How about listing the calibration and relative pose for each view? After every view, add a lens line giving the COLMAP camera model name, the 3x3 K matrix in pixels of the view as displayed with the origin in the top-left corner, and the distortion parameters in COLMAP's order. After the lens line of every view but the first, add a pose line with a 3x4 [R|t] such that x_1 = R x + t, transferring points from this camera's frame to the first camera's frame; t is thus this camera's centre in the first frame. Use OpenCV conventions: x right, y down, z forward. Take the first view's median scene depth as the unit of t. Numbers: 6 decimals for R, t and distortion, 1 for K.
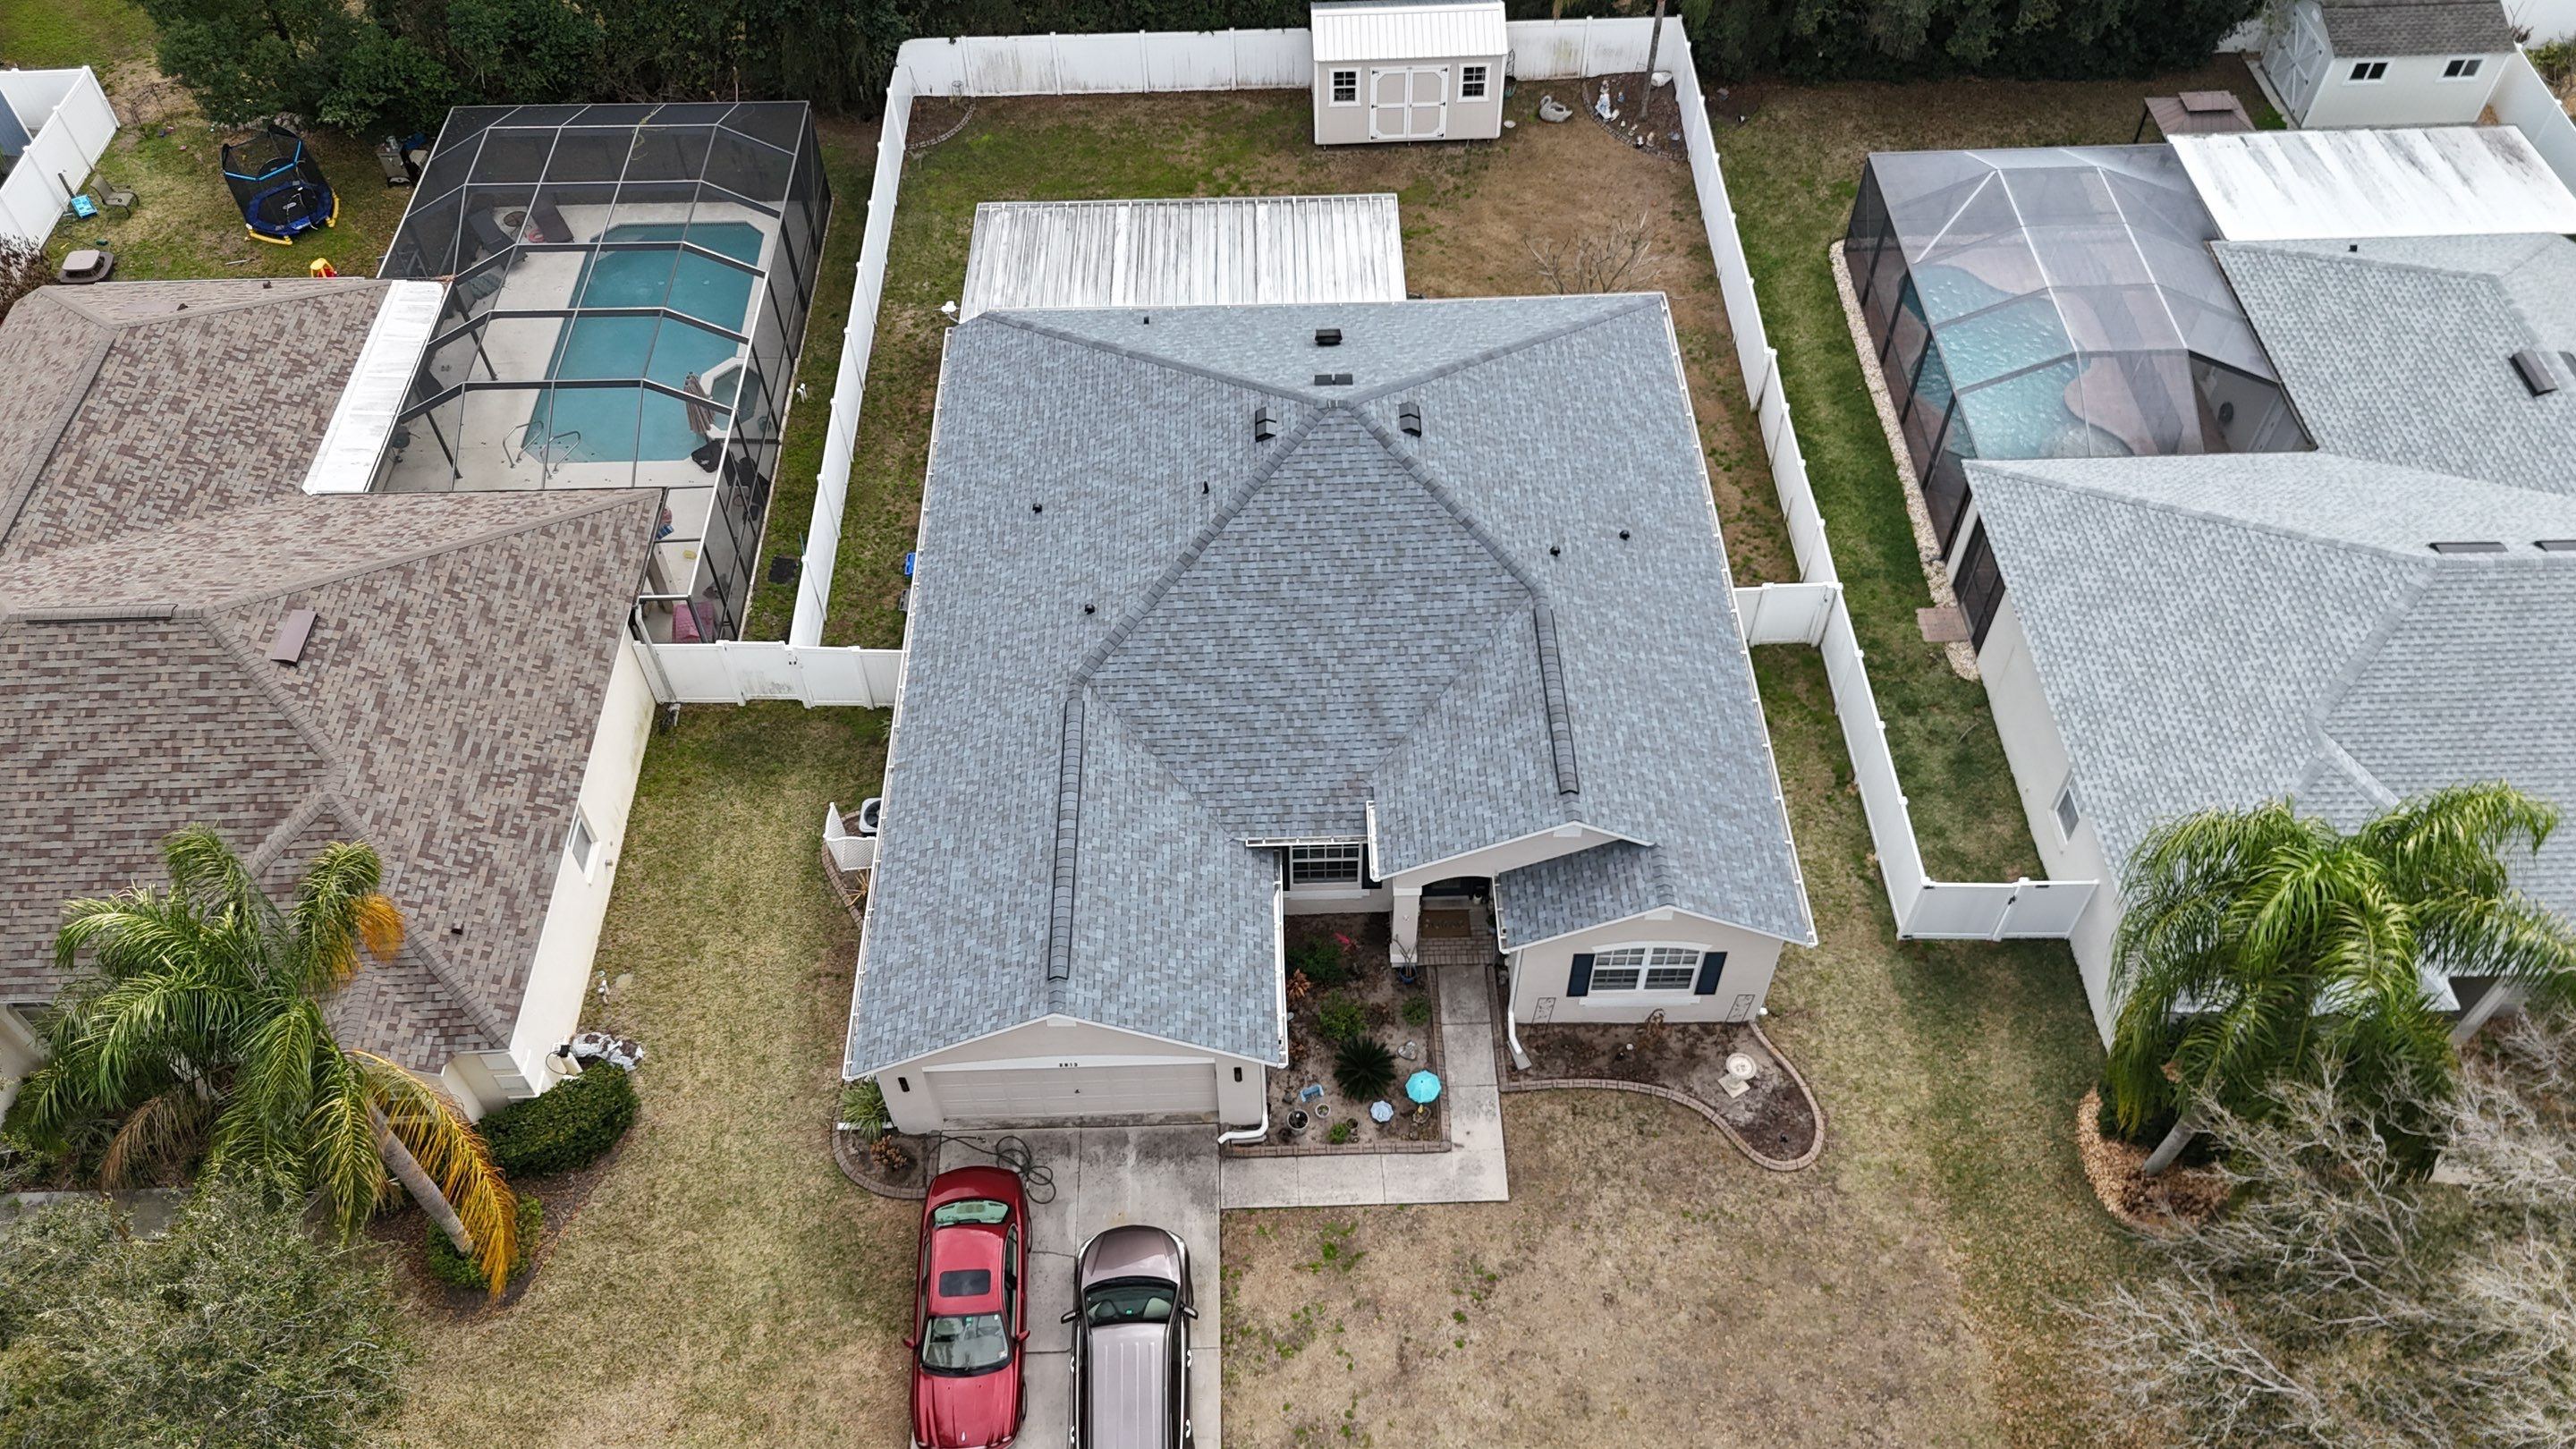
lens RADIAL K [[1900.9, 0, 1284.3], [0, 1900.9, 719.9], [0, 0, 1]] dist [0.142743, -0.241933]
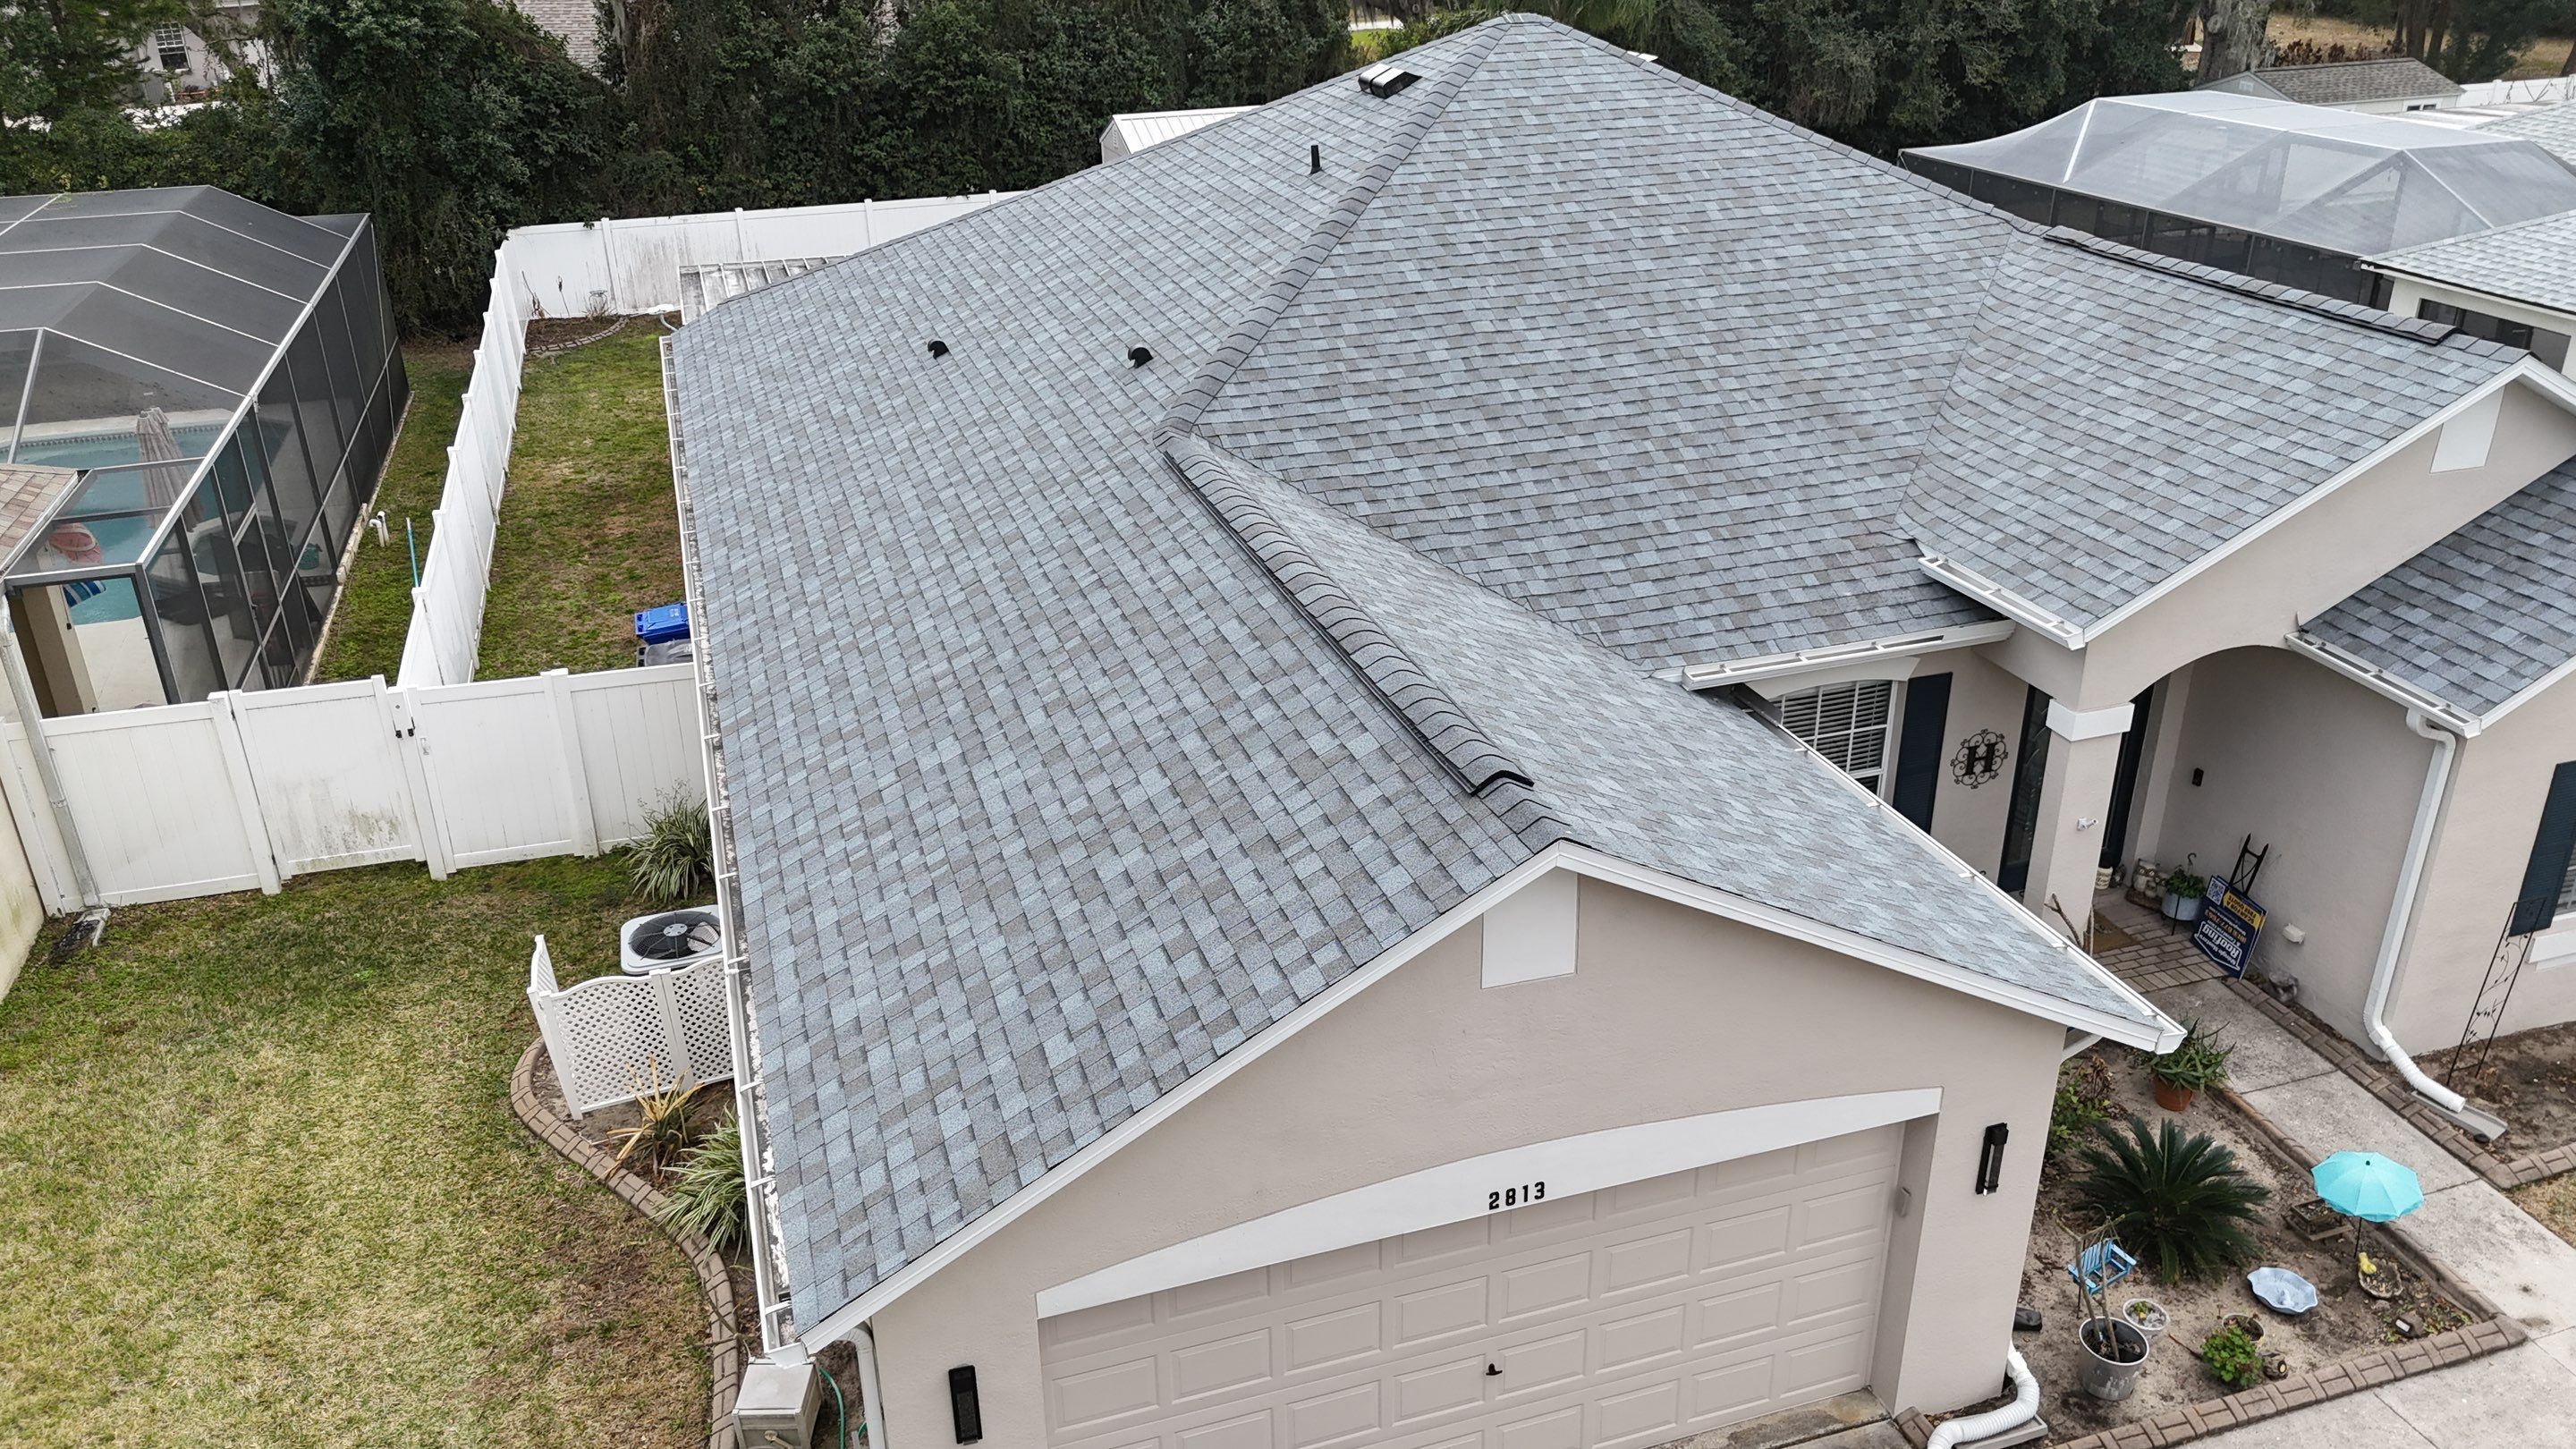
lens RADIAL K [[1897.5, 0, 1284.9], [0, 1897.5, 726.9], [0, 0, 1]] dist [0.091936, -0.104883]
pose [[0.958812, -0.125152, 0.254982, -0.199168], [0.223422, 0.886615, -0.404964, 0.211806], [-0.175389, 0.445253, 0.878059, 0.659810]]
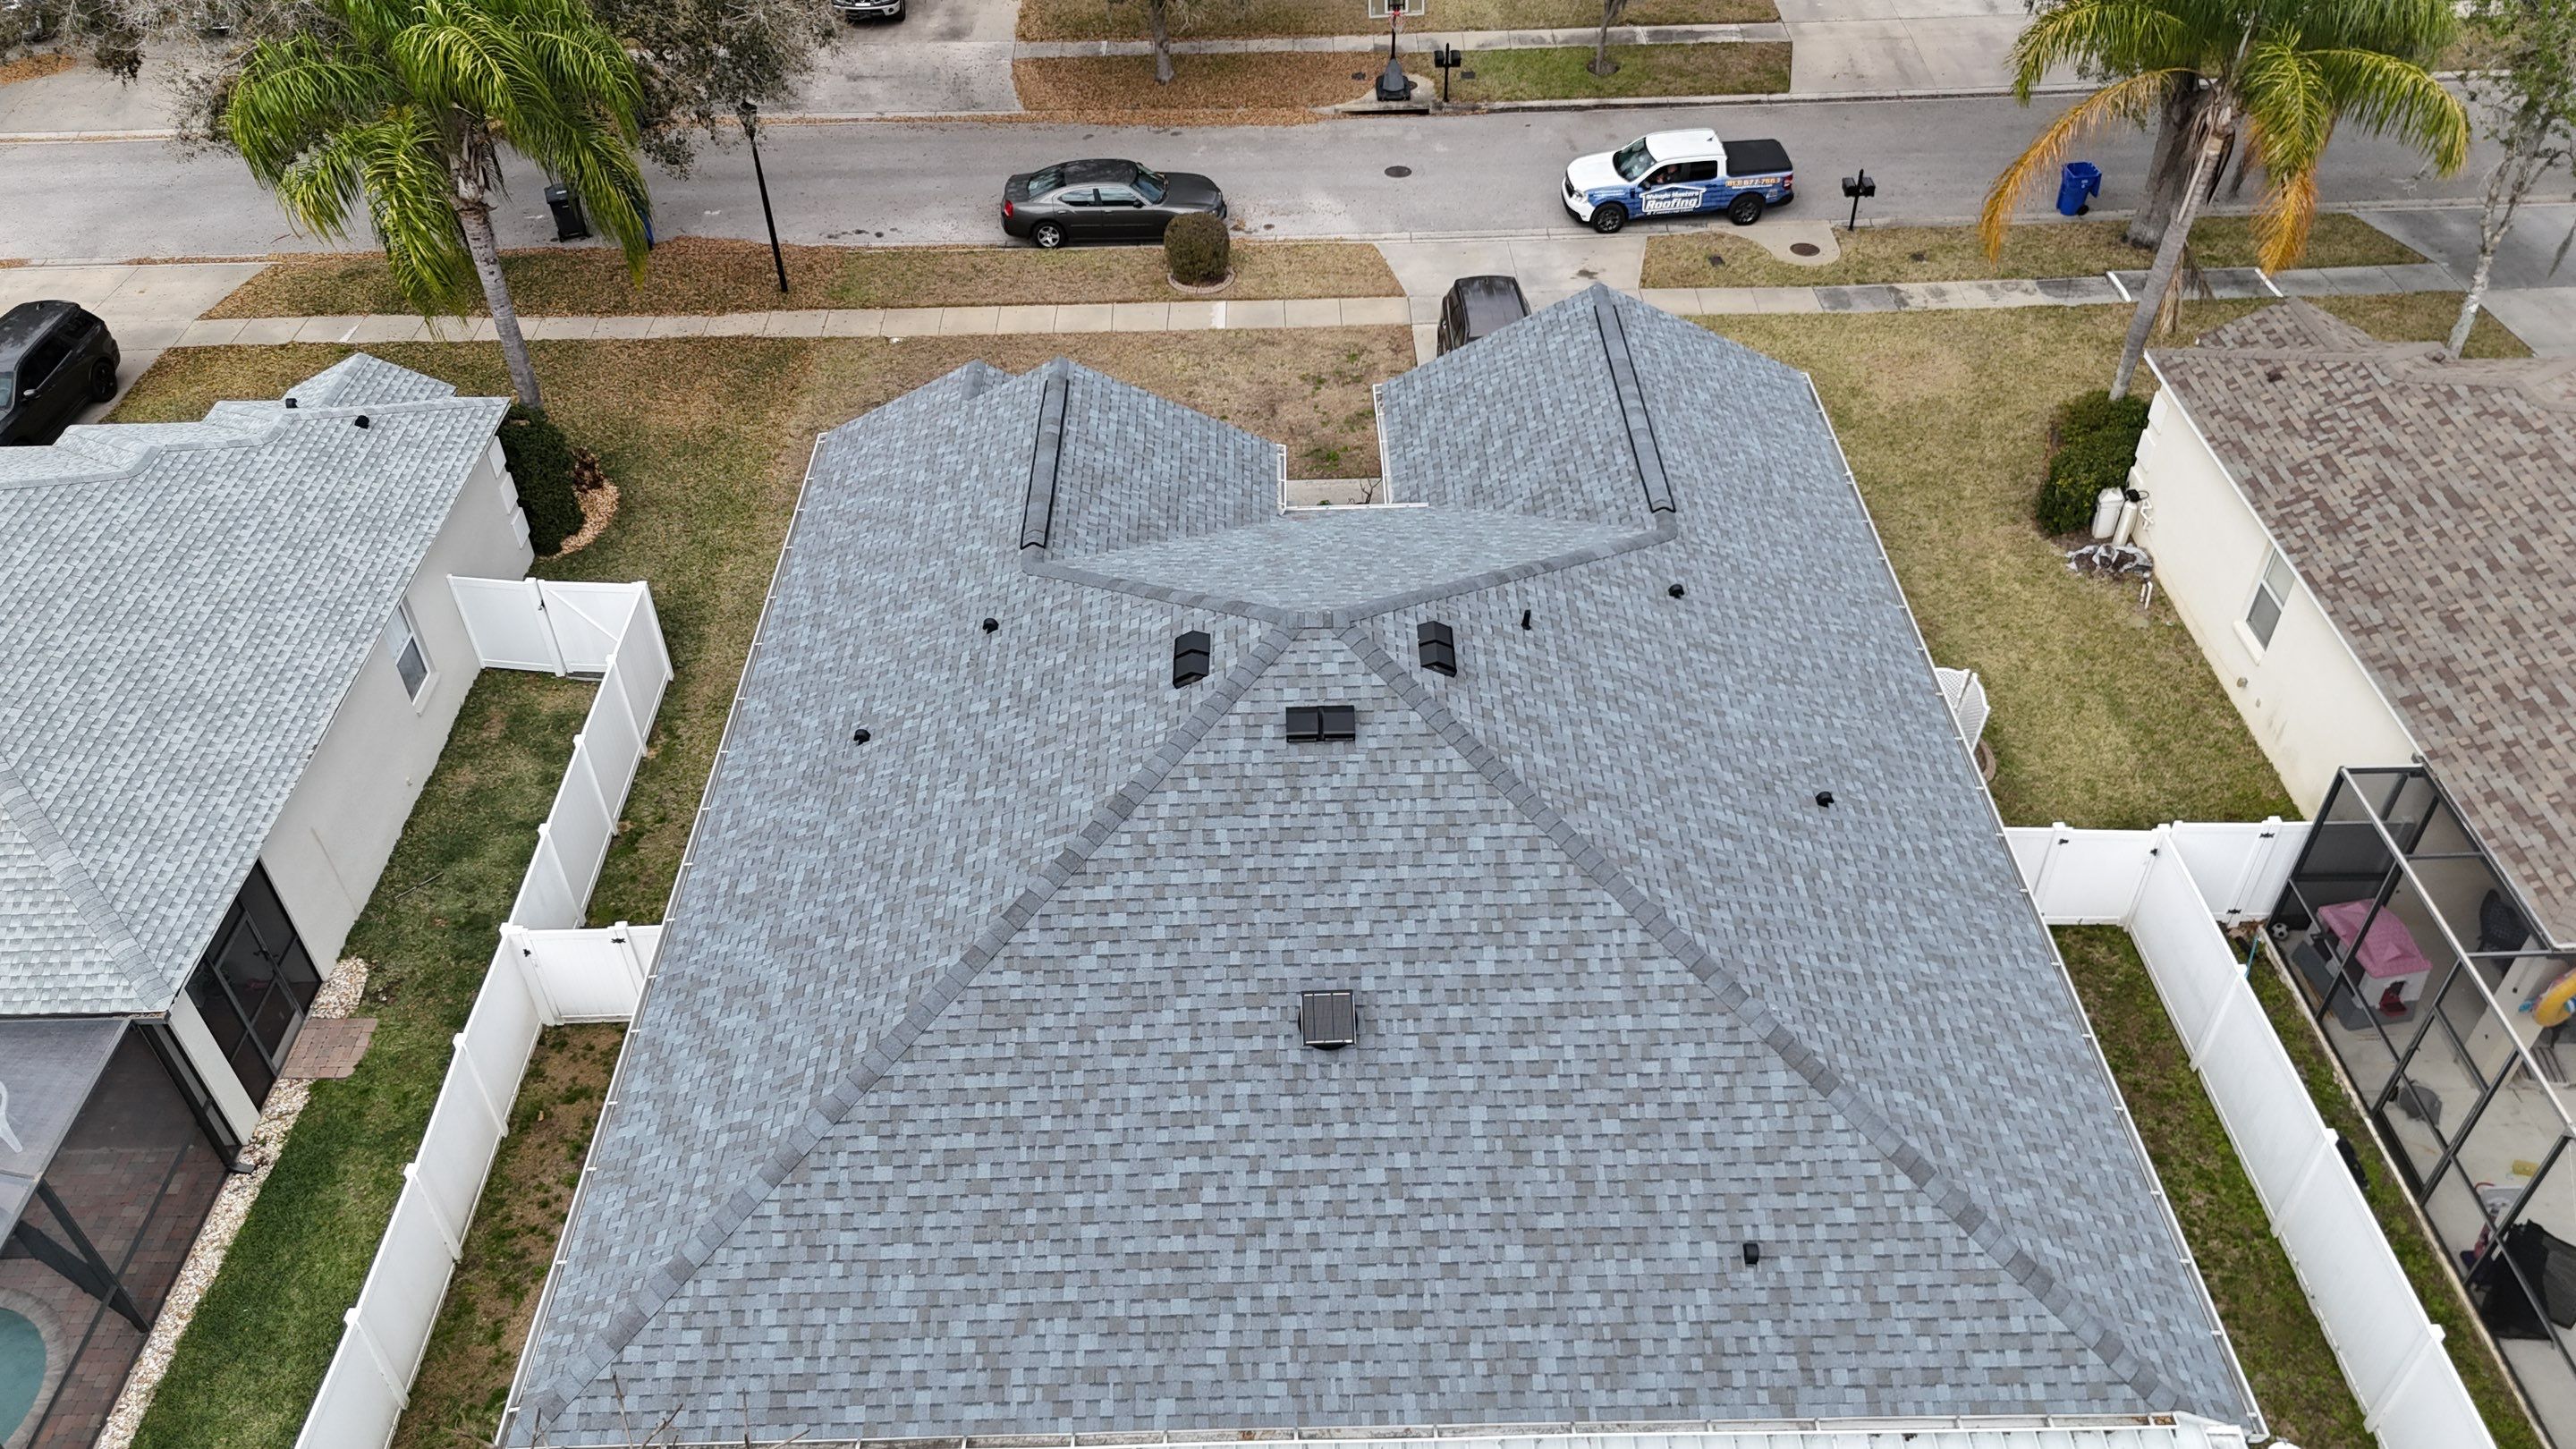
lens RADIAL K [[1916.8, 0, 1280.0], [0, 1916.8, 713.3], [0, 0, 1]] dist [0.077197, -0.059439]
pose [[-0.999440, 0.017042, 0.028792, 0.023044], [0.028410, -0.022269, 0.999348, -0.783233], [0.017672, 0.999607, 0.021773, 1.054228]]
